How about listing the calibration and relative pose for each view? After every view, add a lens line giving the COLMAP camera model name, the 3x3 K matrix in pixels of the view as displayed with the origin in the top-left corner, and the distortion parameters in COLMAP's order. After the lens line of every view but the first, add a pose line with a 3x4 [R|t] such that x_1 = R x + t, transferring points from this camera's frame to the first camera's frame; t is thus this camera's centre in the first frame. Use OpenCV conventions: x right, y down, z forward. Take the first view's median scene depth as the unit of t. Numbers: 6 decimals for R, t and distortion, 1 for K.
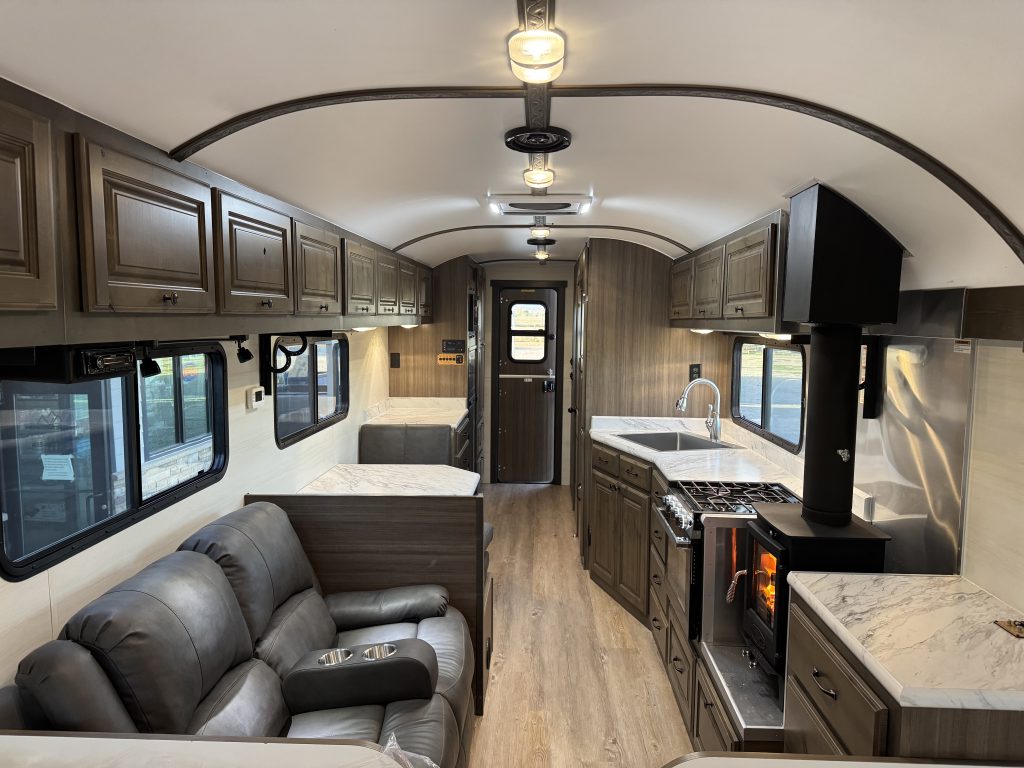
lens RADIAL K [[727.5, 0, 508.8], [0, 727.5, 387.2], [0, 0, 1]] dist [0.019388, -0.027115]
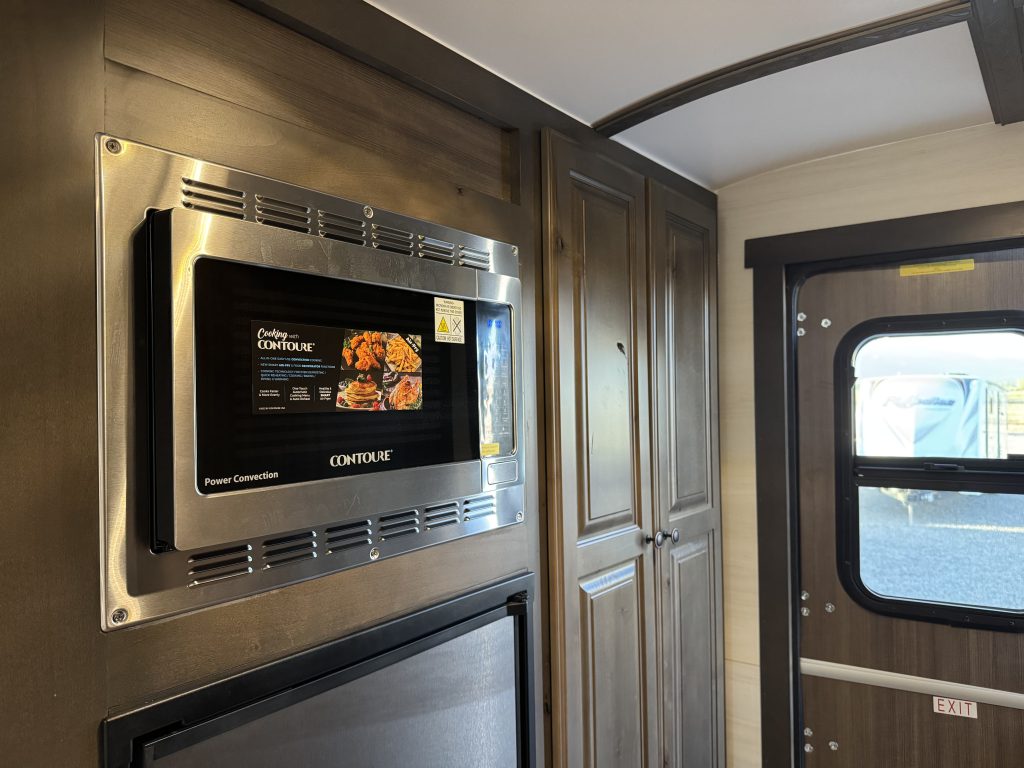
lens RADIAL K [[727.5, 0, 513.5], [0, 727.5, 388.9], [0, 0, 1]] dist [0.019388, -0.027115]
pose [[0.825694, -0.033687, -0.563112, 0.047506], [-0.029681, 0.994238, -0.103000, -0.082016], [0.563337, 0.101760, 0.819937, 0.851637]]
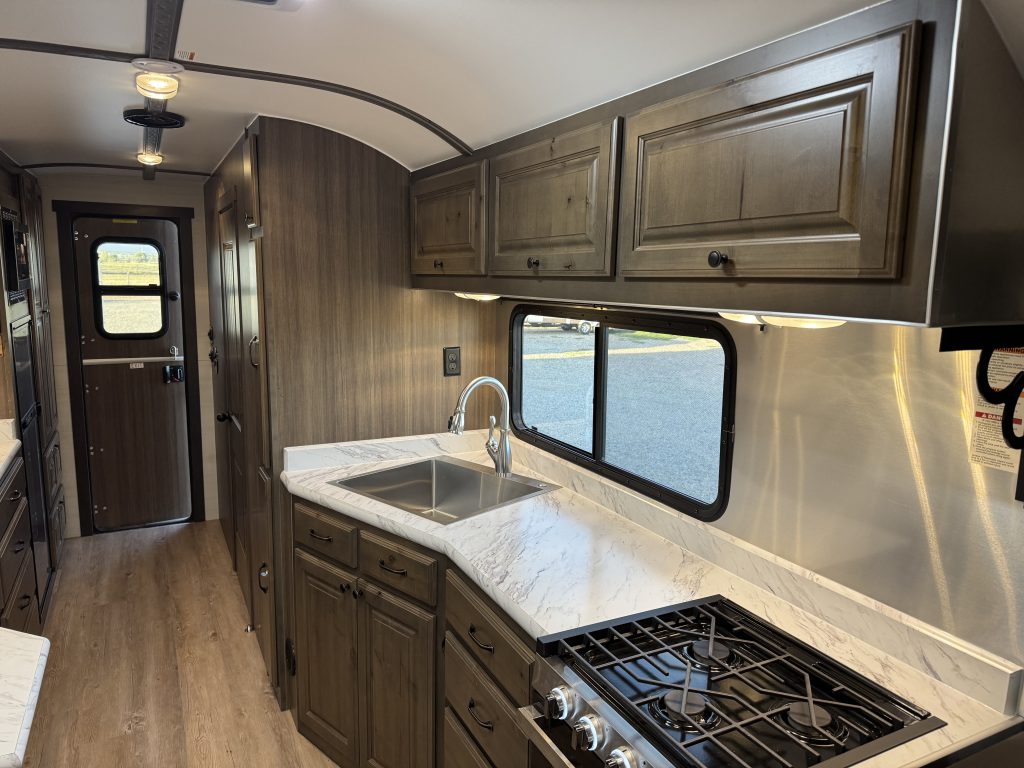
lens RADIAL K [[727.5, 0, 520.7], [0, 727.5, 391.0], [0, 0, 1]] dist [0.019388, -0.027115]
pose [[0.865133, -0.072789, 0.496232, -0.001145], [0.035351, 0.995802, 0.084436, -0.033396], [-0.500294, -0.055506, 0.864075, 0.324639]]
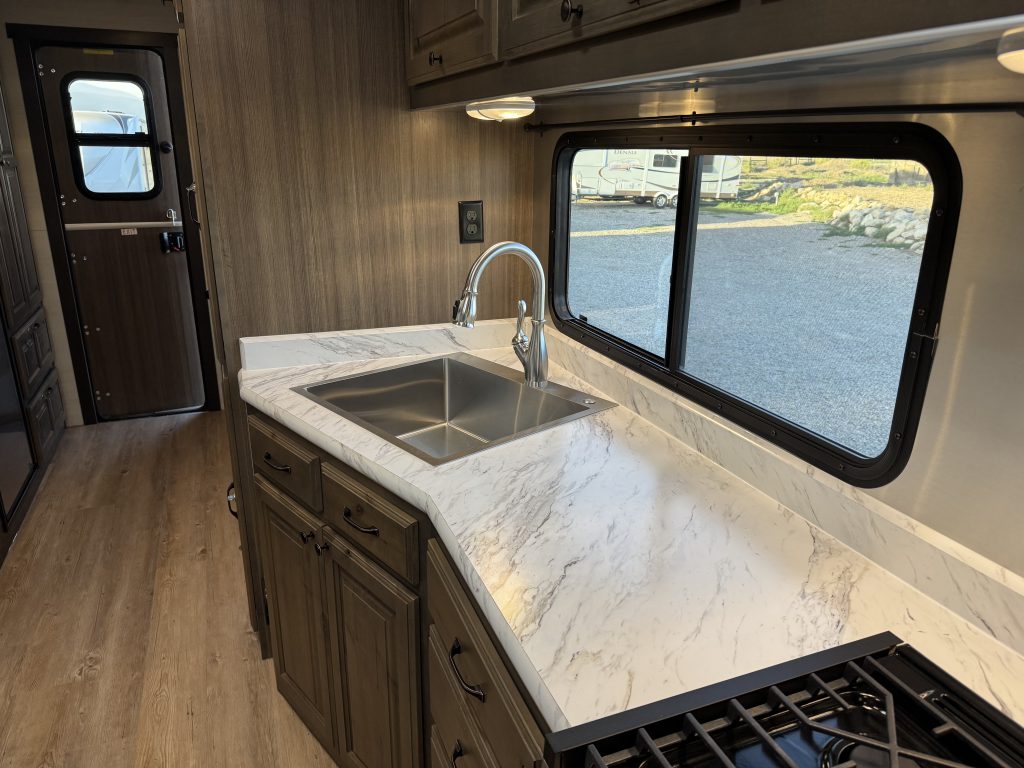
lens RADIAL K [[727.5, 0, 511.7], [0, 727.5, 390.8], [0, 0, 1]] dist [0.019388, -0.027115]
pose [[0.913564, -0.128802, 0.385760, 0.069443], [0.033992, 0.969388, 0.243171, -0.019806], [-0.405272, -0.209039, 0.889976, 0.426473]]
